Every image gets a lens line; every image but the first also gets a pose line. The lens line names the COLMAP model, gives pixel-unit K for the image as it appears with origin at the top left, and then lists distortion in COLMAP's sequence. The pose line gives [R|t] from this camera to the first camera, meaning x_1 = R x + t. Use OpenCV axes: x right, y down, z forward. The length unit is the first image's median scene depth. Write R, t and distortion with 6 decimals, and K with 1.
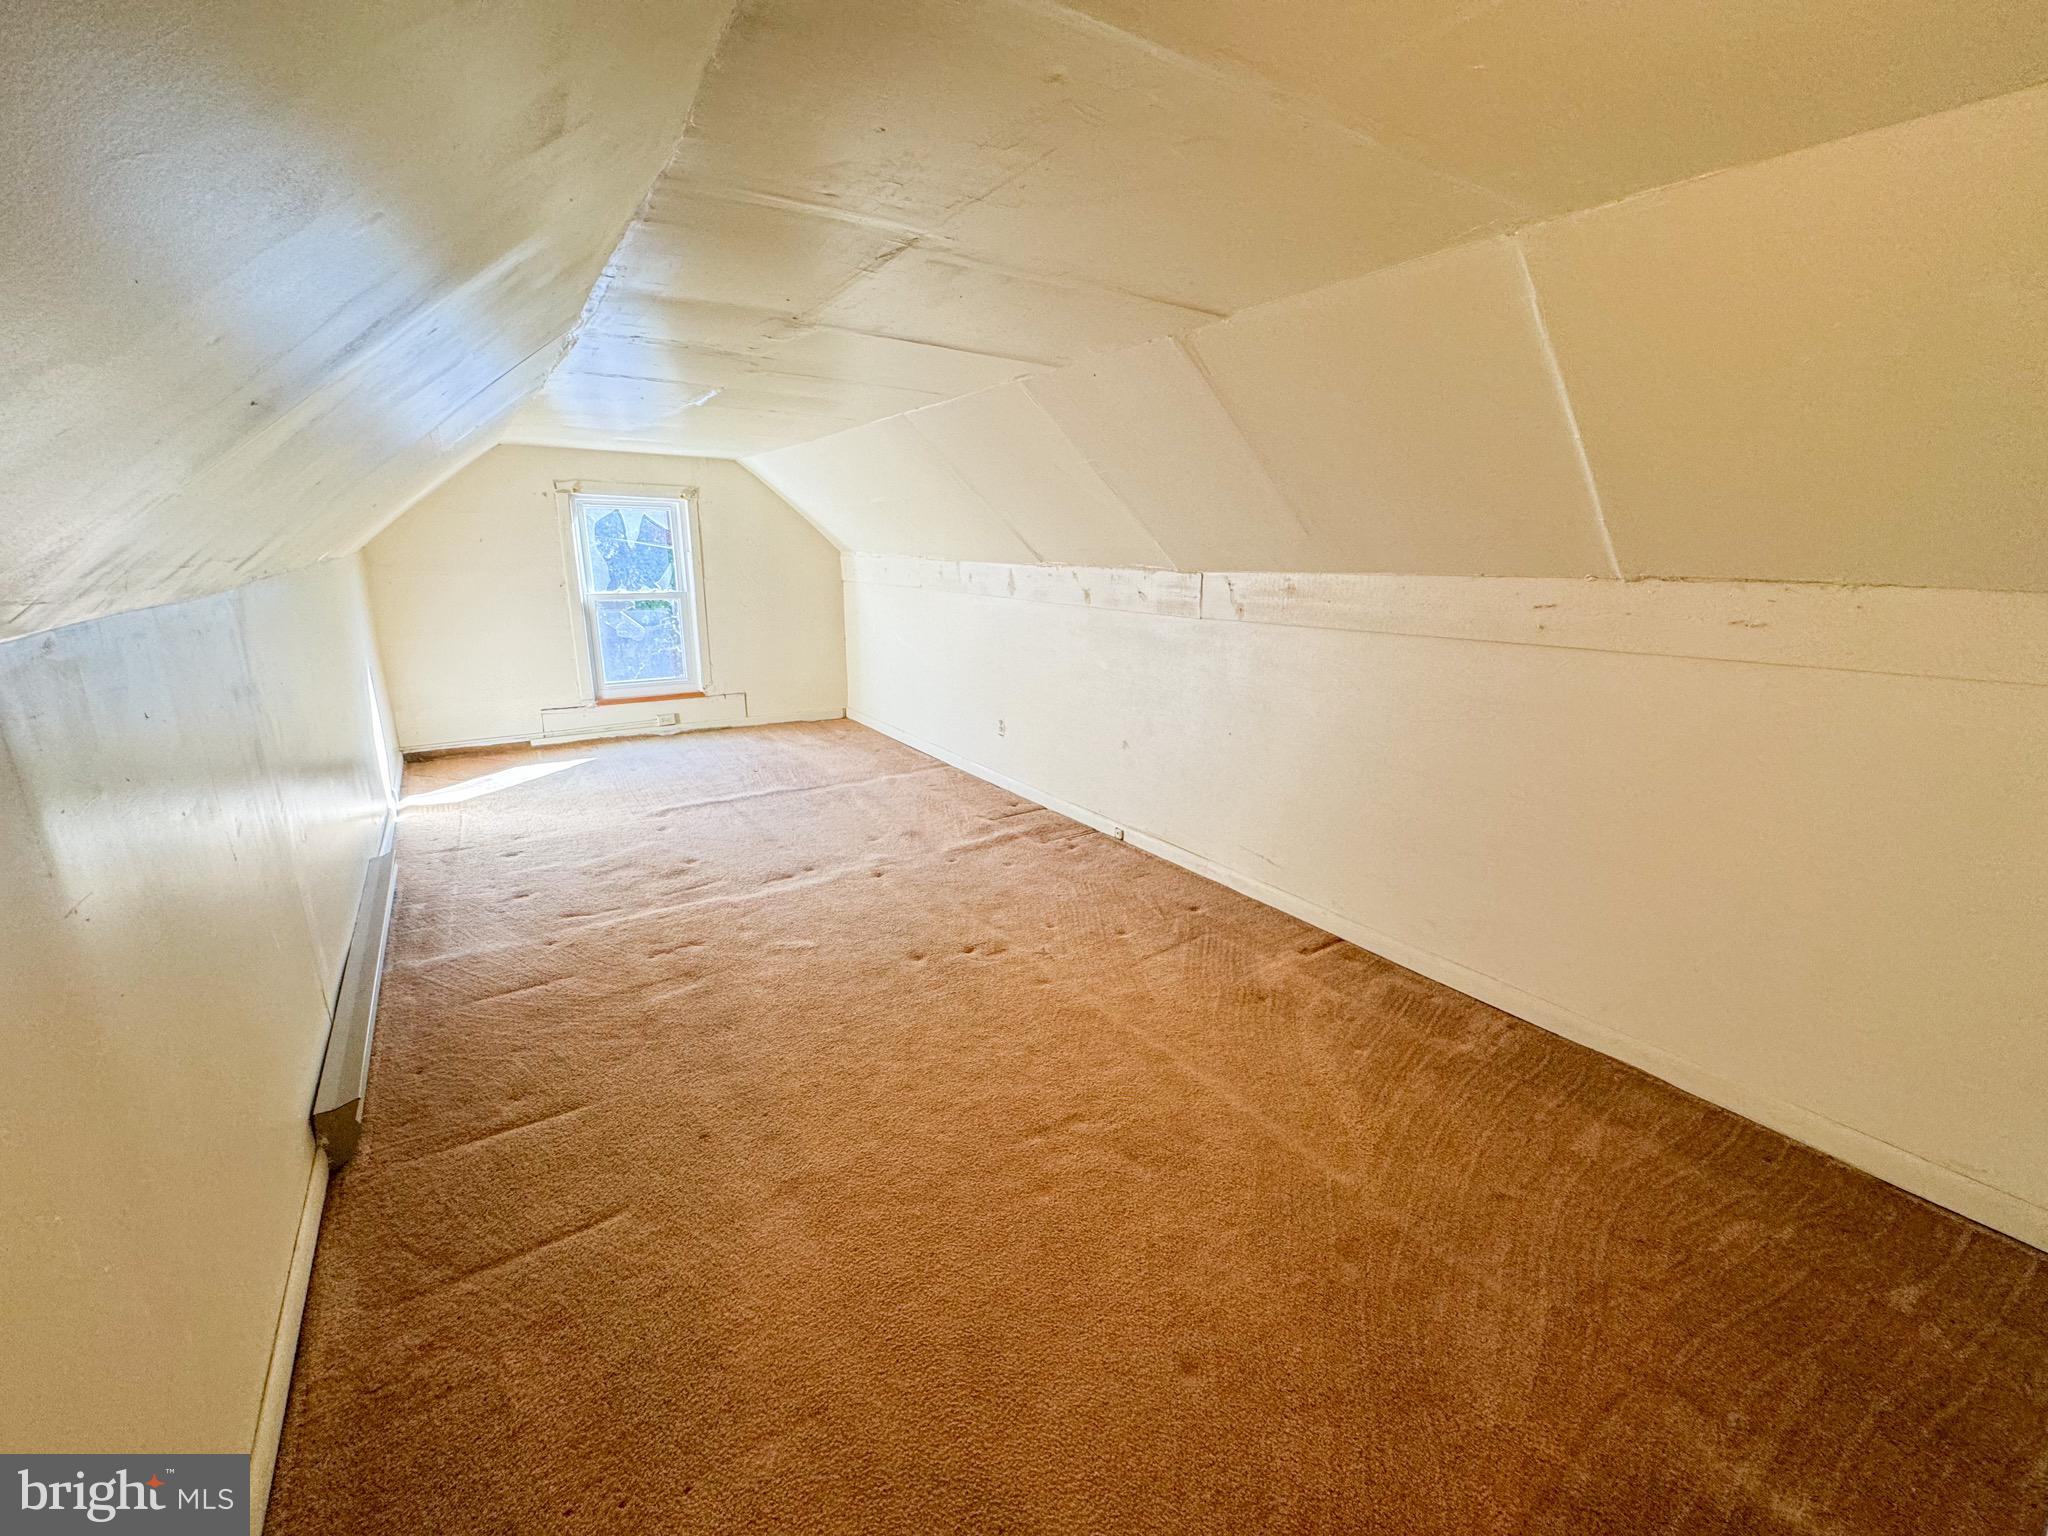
lens RADIAL K [[819.6, 0, 1028.8], [0, 819.6, 767.1], [0, 0, 1]] dist [-0.002946, 0.000646]
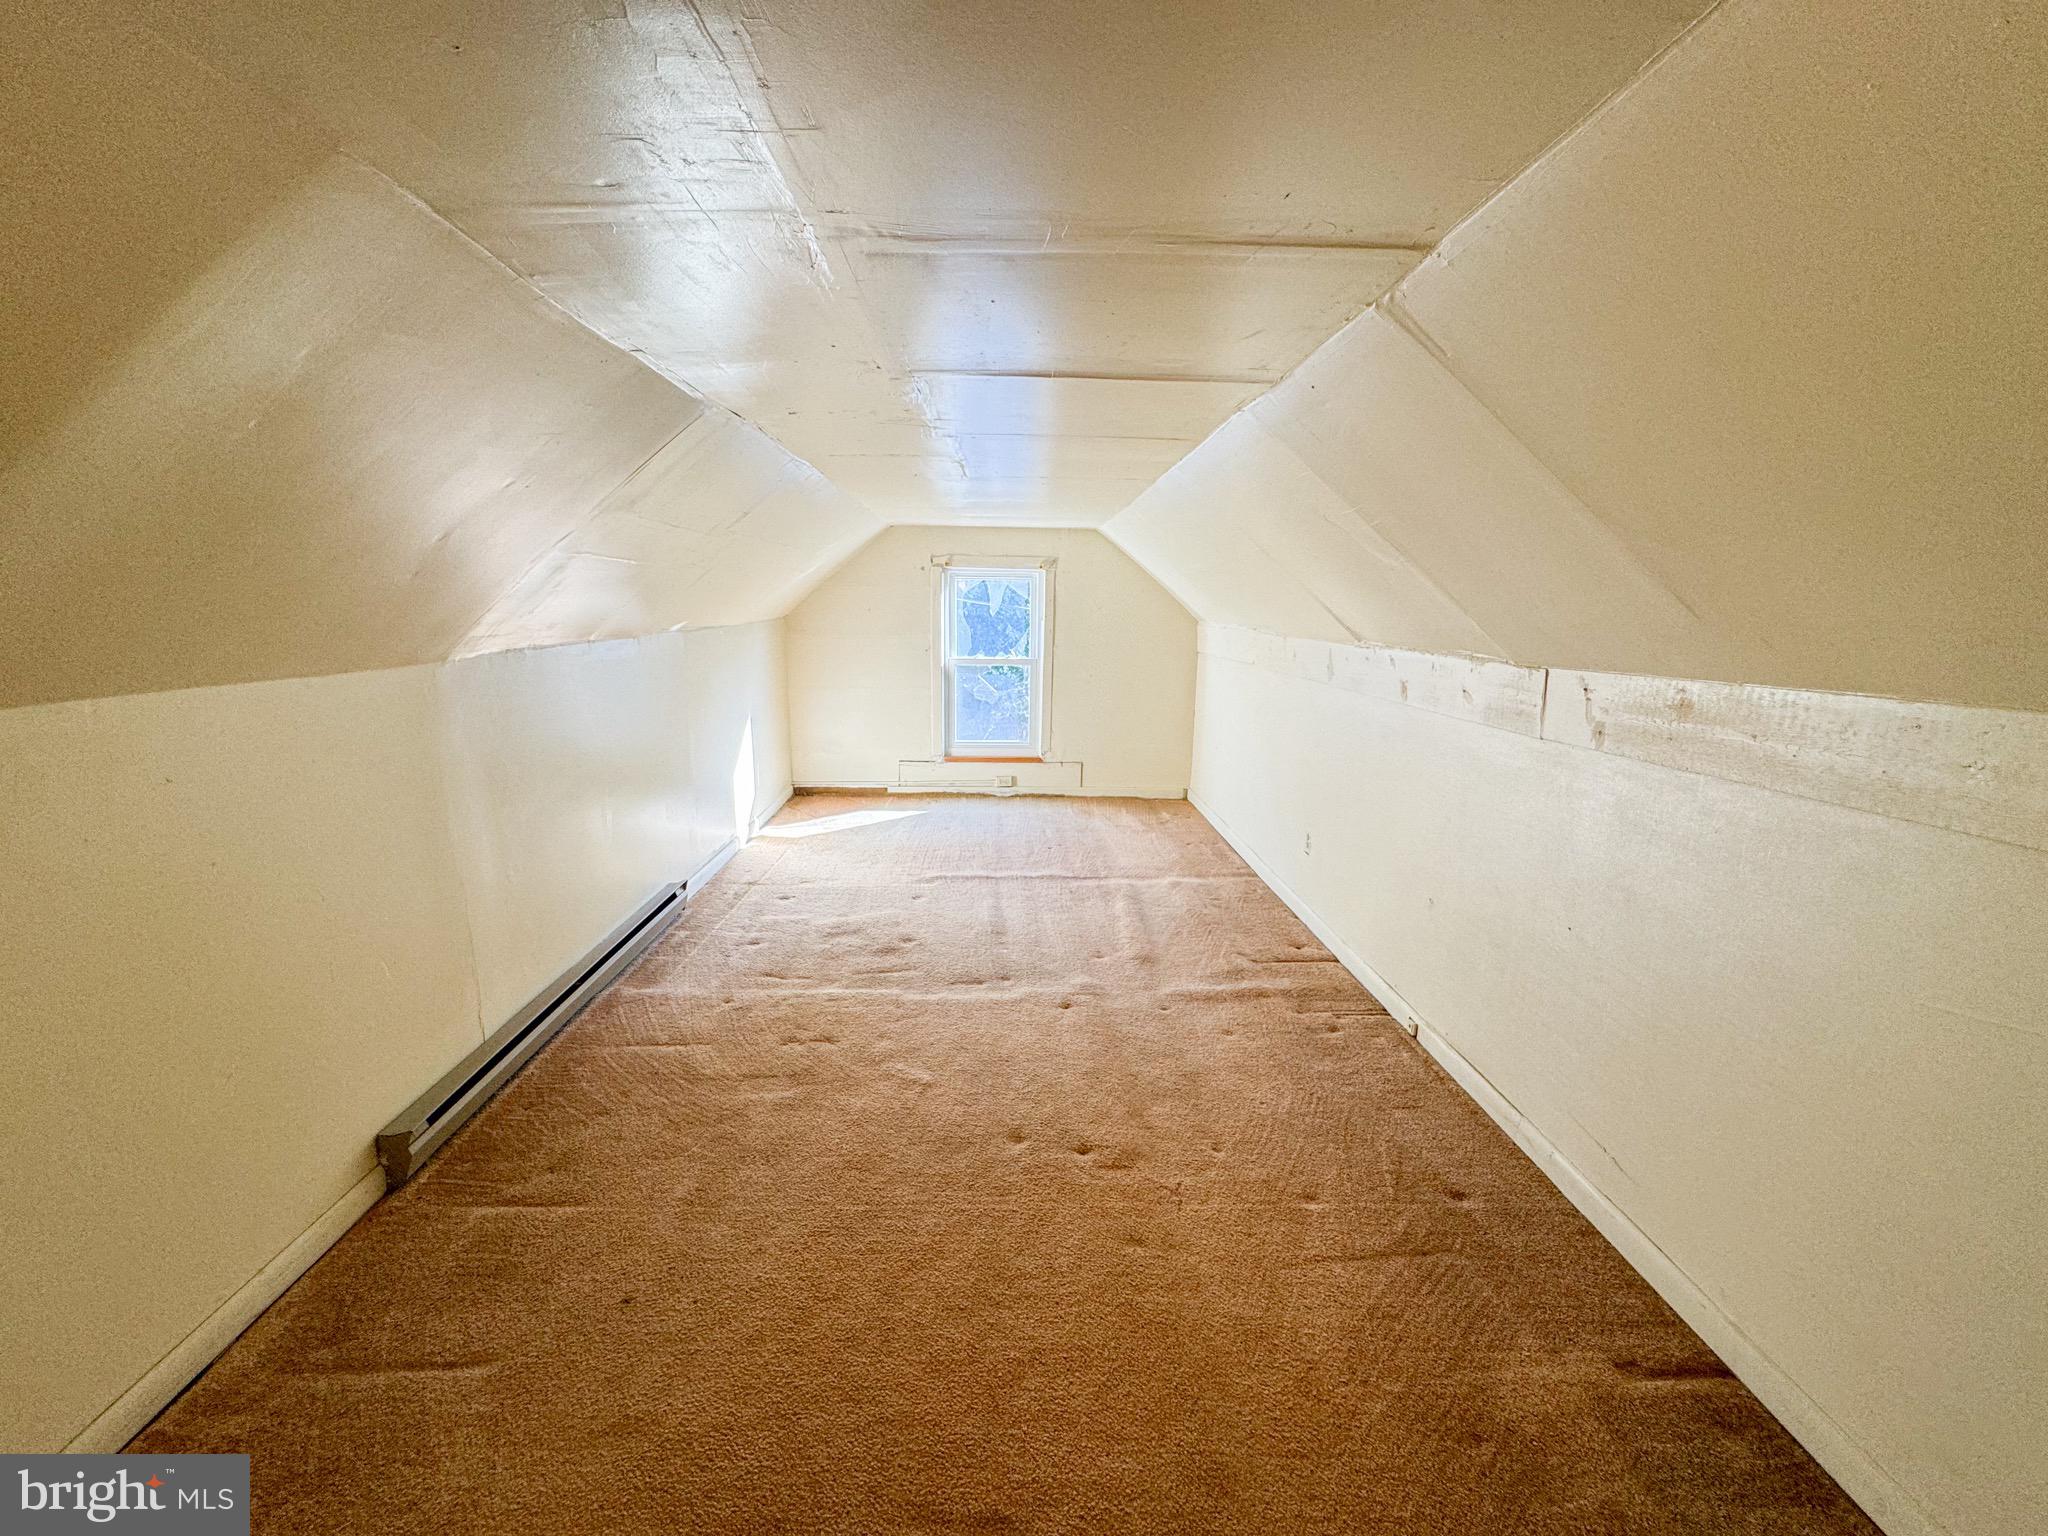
lens RADIAL K [[819.6, 0, 1028.8], [0, 819.6, 767.1], [0, 0, 1]] dist [-0.002946, 0.000646]
pose [[0.842522, 0.103245, -0.528675, 0.184457], [-0.140531, 0.989600, -0.030697, -0.072541], [0.520008, 0.100158, 0.848269, 0.218067]]
